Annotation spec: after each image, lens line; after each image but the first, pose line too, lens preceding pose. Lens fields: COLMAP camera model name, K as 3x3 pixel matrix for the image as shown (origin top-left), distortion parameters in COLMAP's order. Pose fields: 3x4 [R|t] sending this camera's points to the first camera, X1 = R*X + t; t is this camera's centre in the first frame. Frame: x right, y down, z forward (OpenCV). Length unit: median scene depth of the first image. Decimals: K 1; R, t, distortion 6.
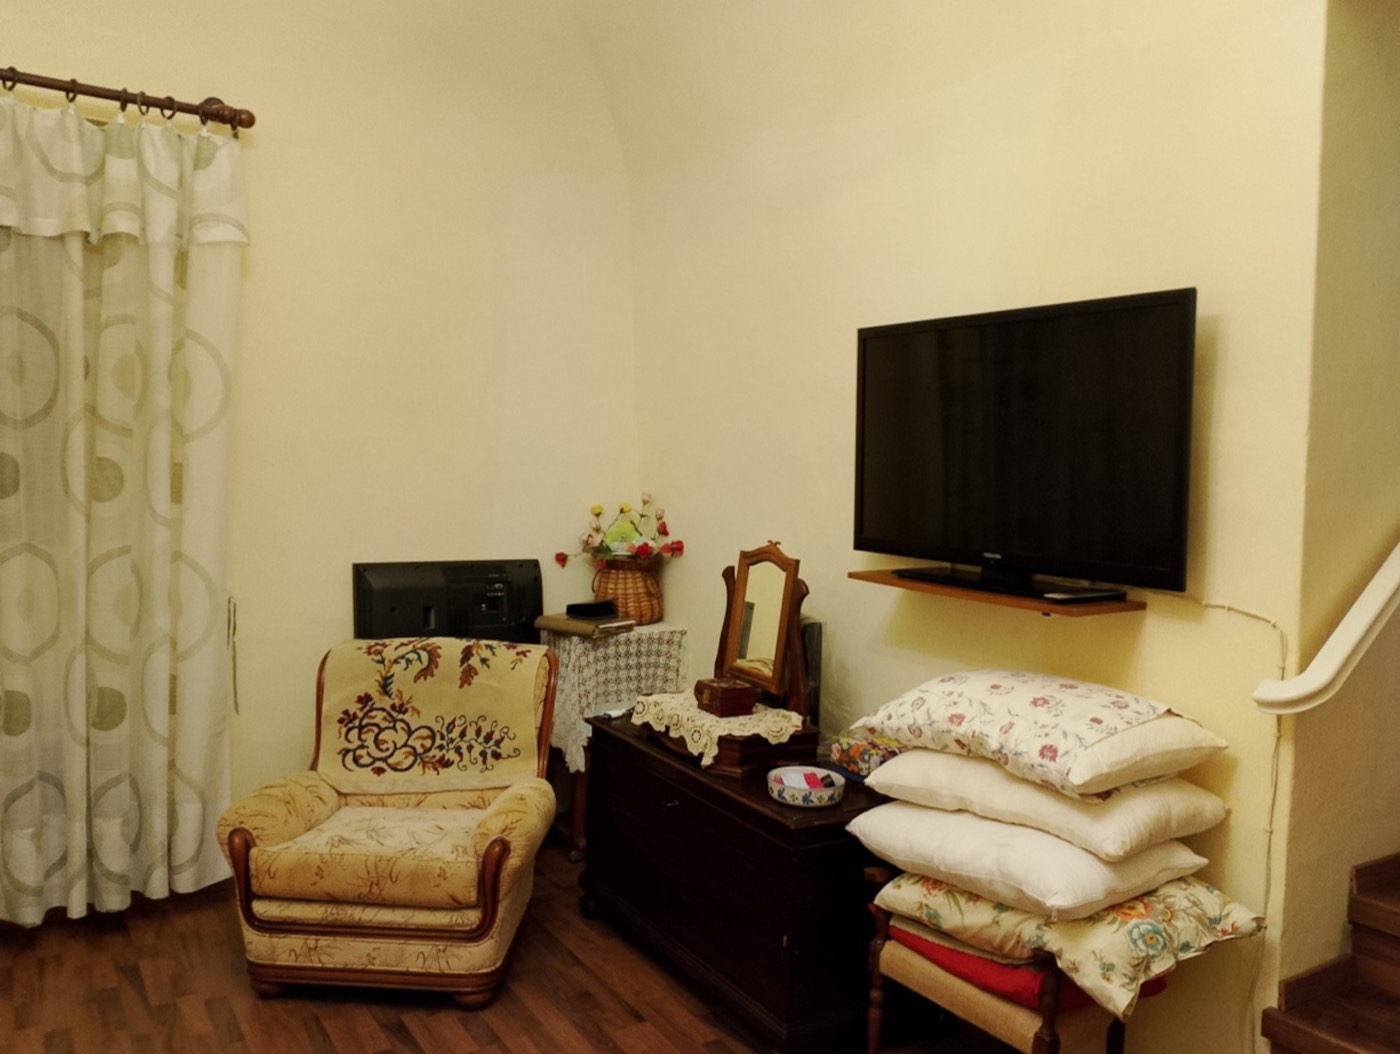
lens RADIAL K [[1072.8, 0, 695.5], [0, 1072.8, 544.0], [0, 0, 1]] dist [-0.023191, -0.004687]
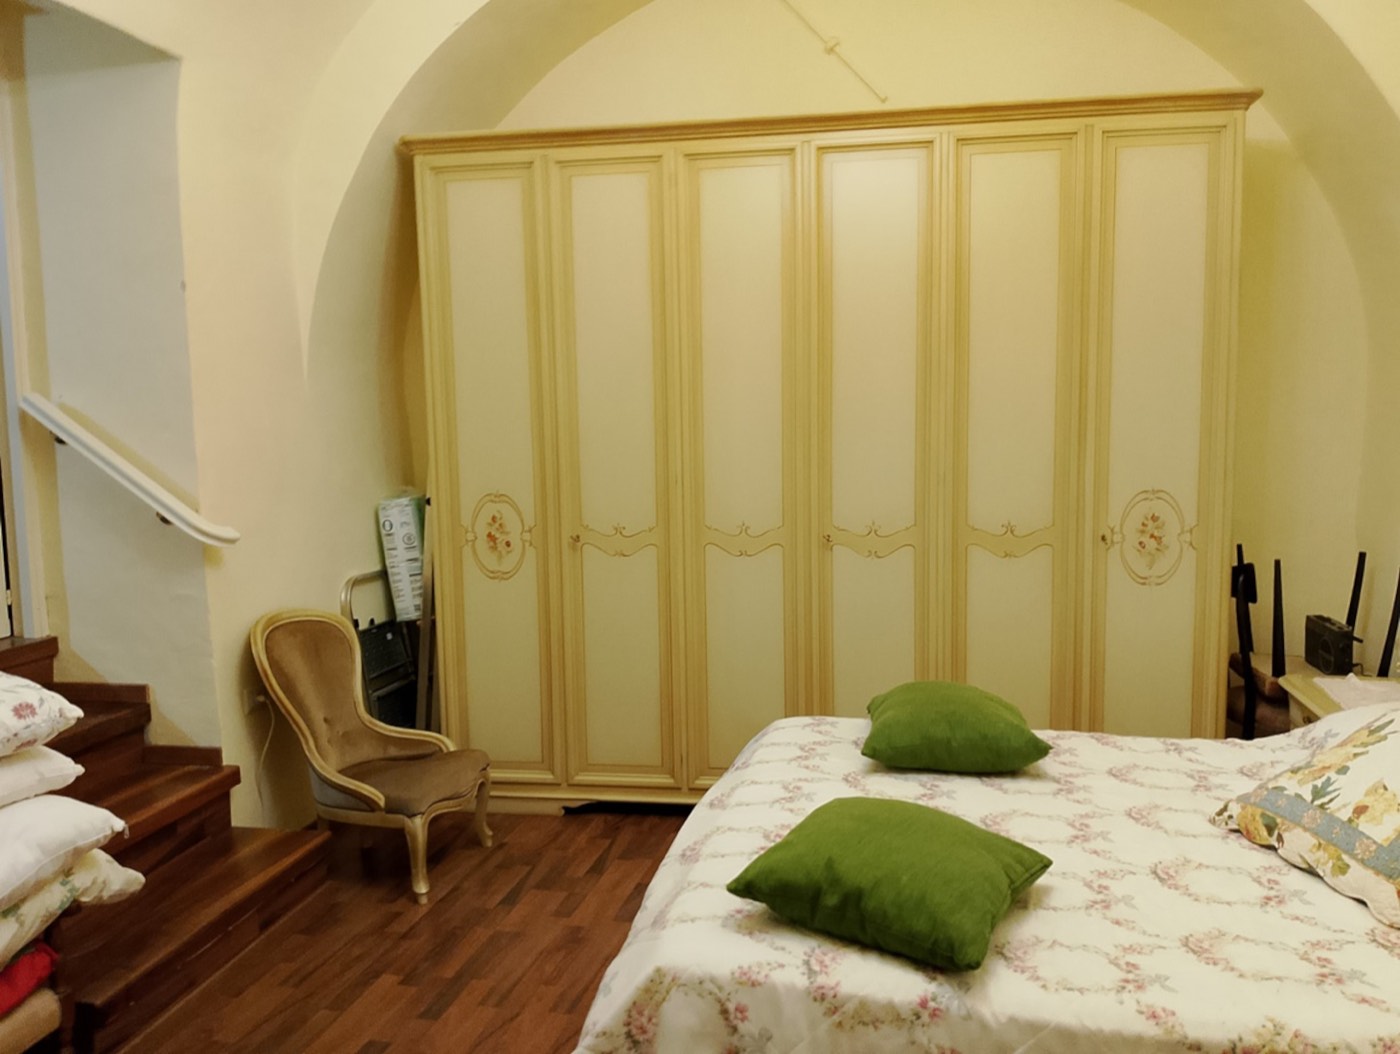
lens RADIAL K [[1123.8, 0, 700.0], [0, 1123.8, 527.0], [0, 0, 1]] dist [0.058275, -0.124366]
pose [[-0.716662, -0.092025, 0.691322, -0.787189], [0.042791, 0.983587, 0.175289, -0.114941], [-0.696106, 0.155205, -0.700962, 1.301484]]
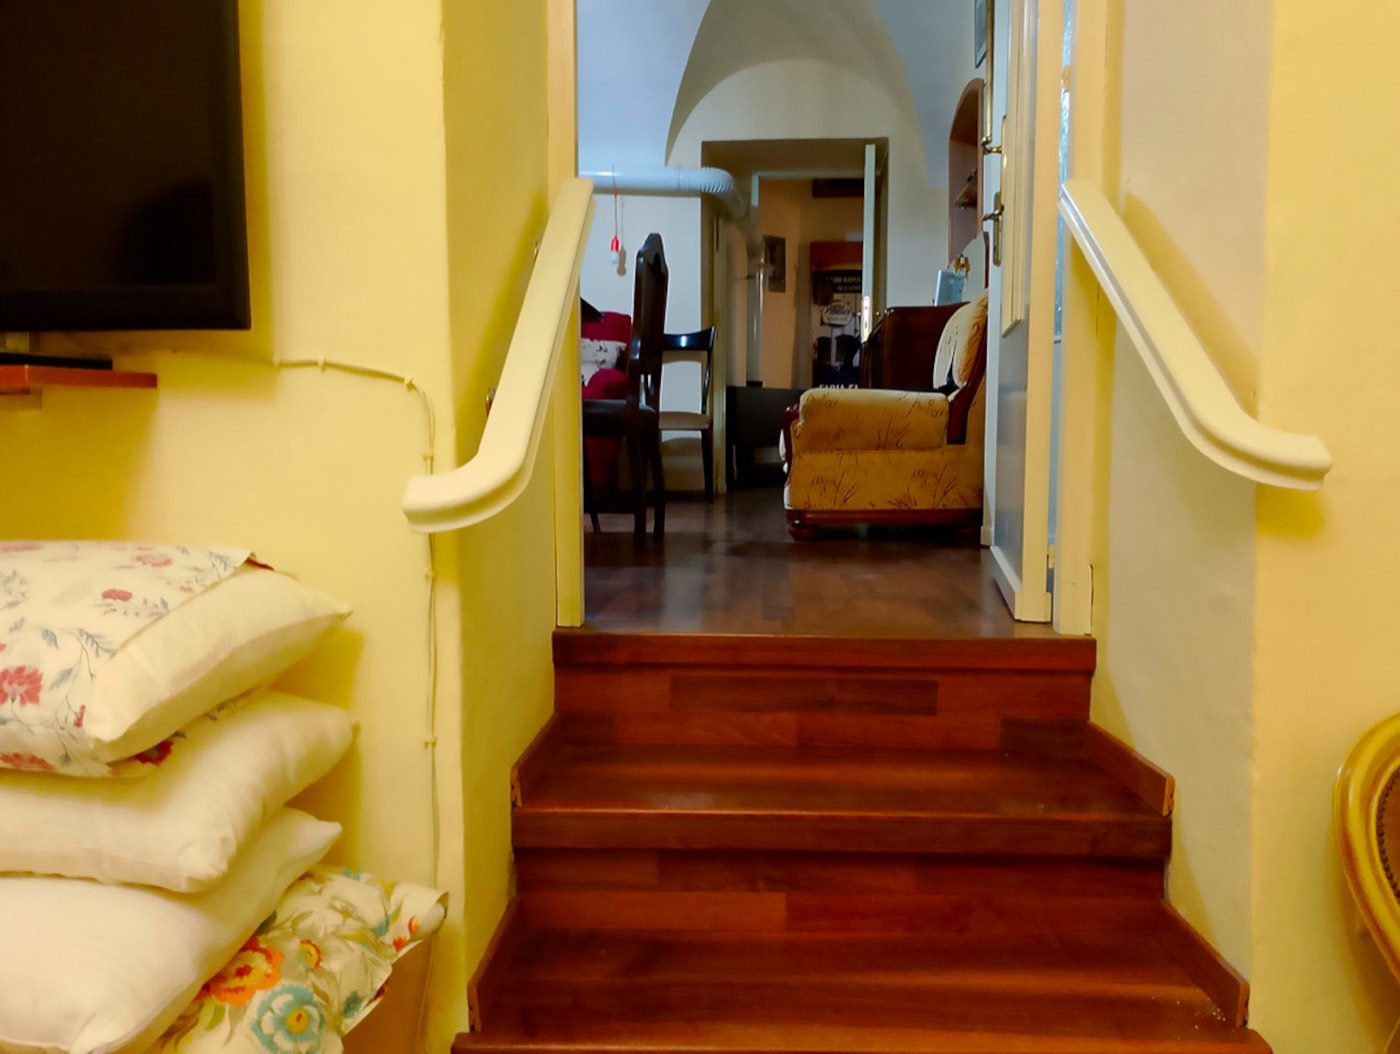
lens RADIAL K [[1123.8, 0, 700.0], [0, 1123.8, 527.0], [0, 0, 1]] dist [0.058275, -0.124366]
pose [[0.560951, -0.095192, 0.822358, 0.131697], [0.067646, 0.995316, 0.069070, 0.126642], [-0.825080, 0.016885, 0.564763, 0.556568]]
